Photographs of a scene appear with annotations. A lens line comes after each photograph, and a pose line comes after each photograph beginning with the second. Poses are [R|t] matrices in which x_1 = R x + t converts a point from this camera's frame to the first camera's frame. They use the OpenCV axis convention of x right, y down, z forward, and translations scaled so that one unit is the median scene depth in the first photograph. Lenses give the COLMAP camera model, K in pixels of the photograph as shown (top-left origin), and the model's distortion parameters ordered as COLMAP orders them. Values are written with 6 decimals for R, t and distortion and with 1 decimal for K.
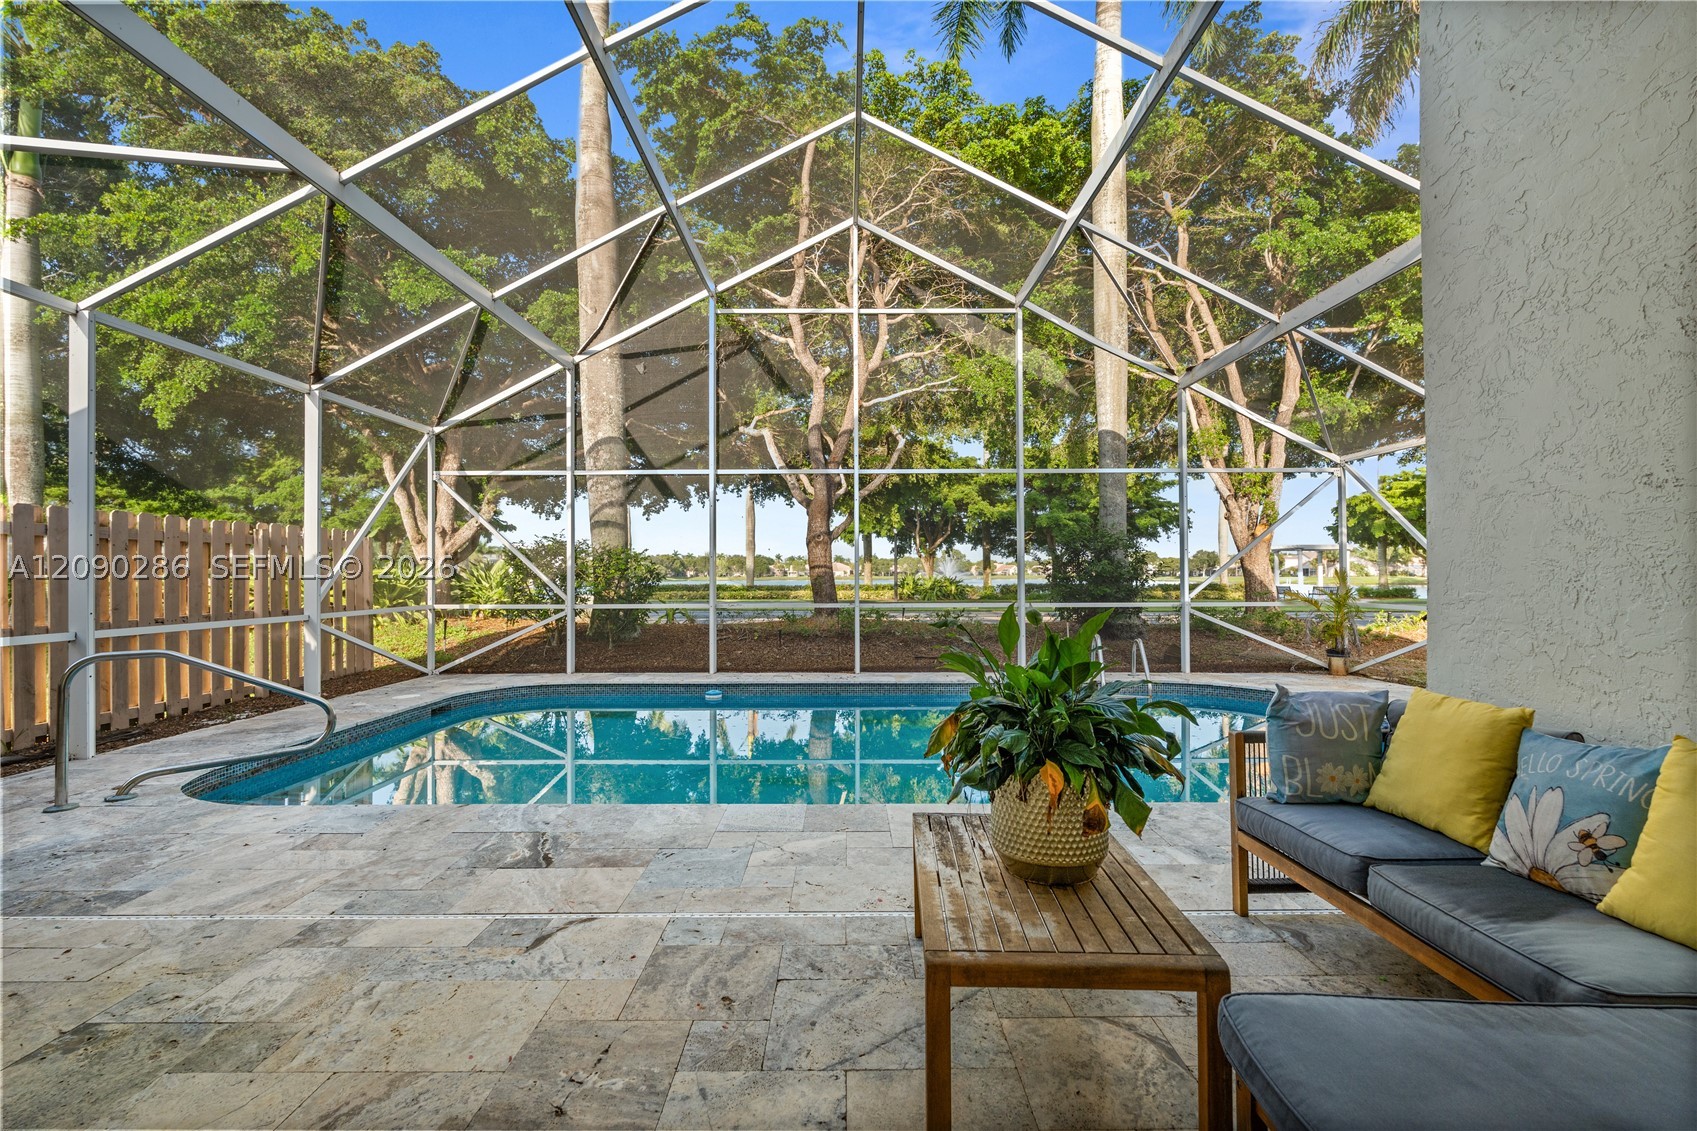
lens RADIAL K [[742.5, 0, 846.4], [0, 742.5, 565.0], [0, 0, 1]] dist [-0.004108, 0.000207]
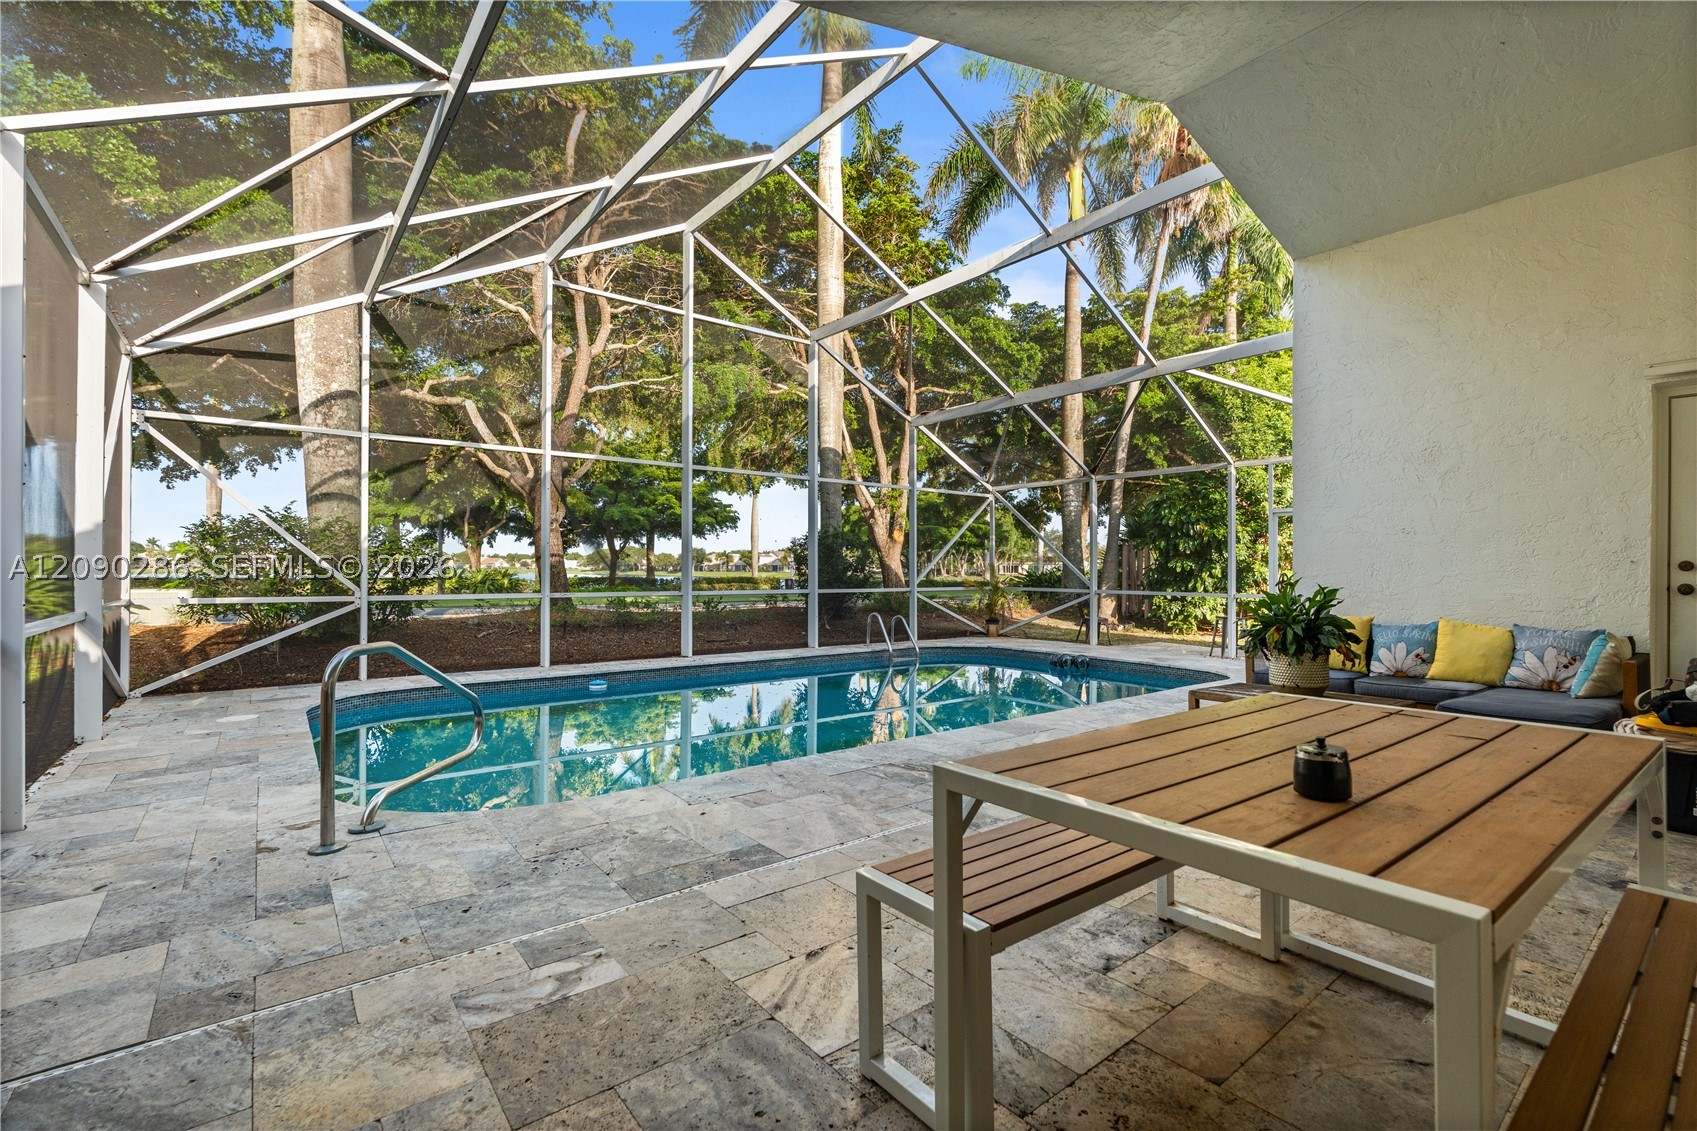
lens RADIAL K [[742.5, 0, 854.0], [0, 742.5, 570.2], [0, 0, 1]] dist [-0.004108, 0.000207]
pose [[0.782322, 0.007419, 0.622829, -0.651558], [-0.016349, 0.999829, 0.008626, 0.012282], [-0.622659, -0.016931, 0.782310, 0.030489]]
